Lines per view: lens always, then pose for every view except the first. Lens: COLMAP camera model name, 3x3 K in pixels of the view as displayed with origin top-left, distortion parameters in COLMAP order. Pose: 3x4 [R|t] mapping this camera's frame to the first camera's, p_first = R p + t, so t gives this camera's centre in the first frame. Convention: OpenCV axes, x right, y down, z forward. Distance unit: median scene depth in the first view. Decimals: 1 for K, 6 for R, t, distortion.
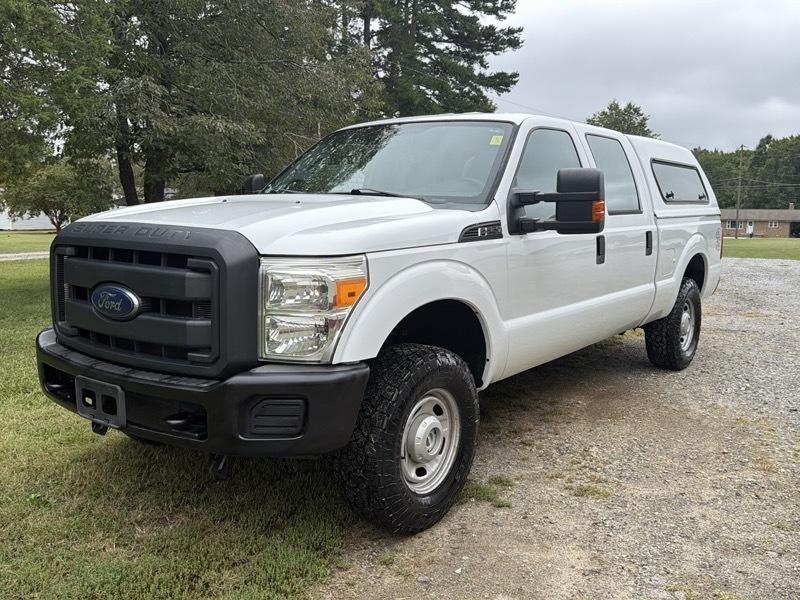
lens RADIAL K [[714.3, 0, 400.0], [0, 714.3, 300.0], [0, 0, 1]] dist [0.124483, -0.213396]
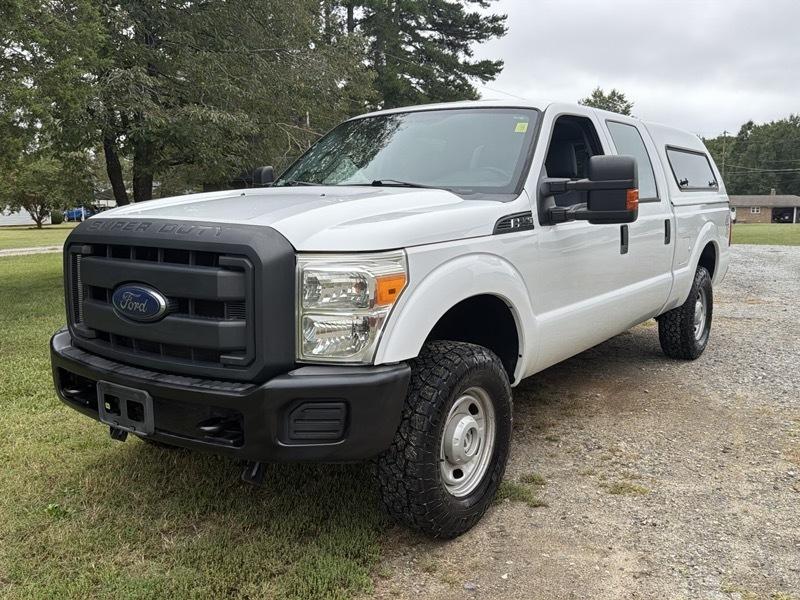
lens RADIAL K [[714.3, 0, 400.0], [0, 714.3, 300.0], [0, 0, 1]] dist [0.124483, -0.213396]
pose [[0.999642, -0.015743, 0.021652, -0.049639], [0.015452, 0.999789, 0.013567, -0.005882], [-0.021861, -0.013227, 0.999674, 0.030545]]
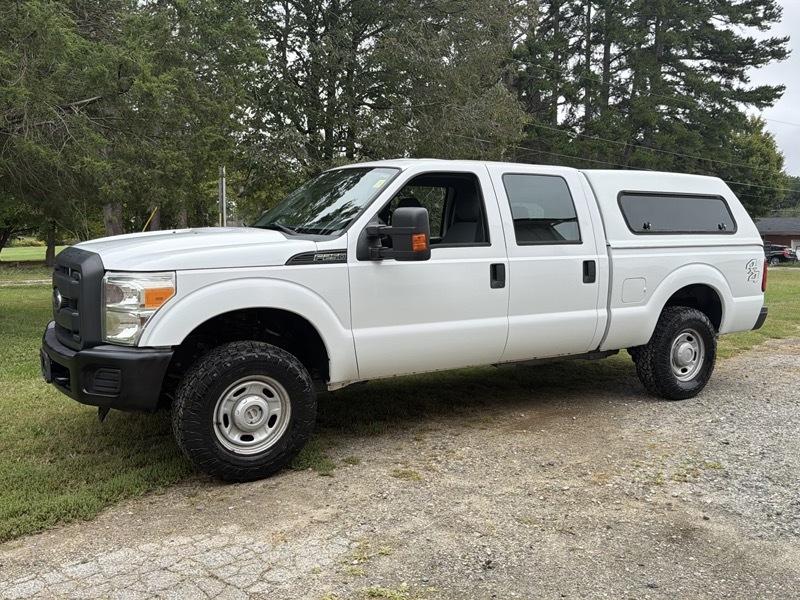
lens RADIAL K [[714.3, 0, 400.0], [0, 714.3, 300.0], [0, 0, 1]] dist [0.124483, -0.213396]
pose [[0.930652, 0.035379, -0.364192, 0.576159], [-0.047996, 0.998518, -0.025648, 0.004862], [0.362745, 0.041349, 0.930971, -0.106848]]
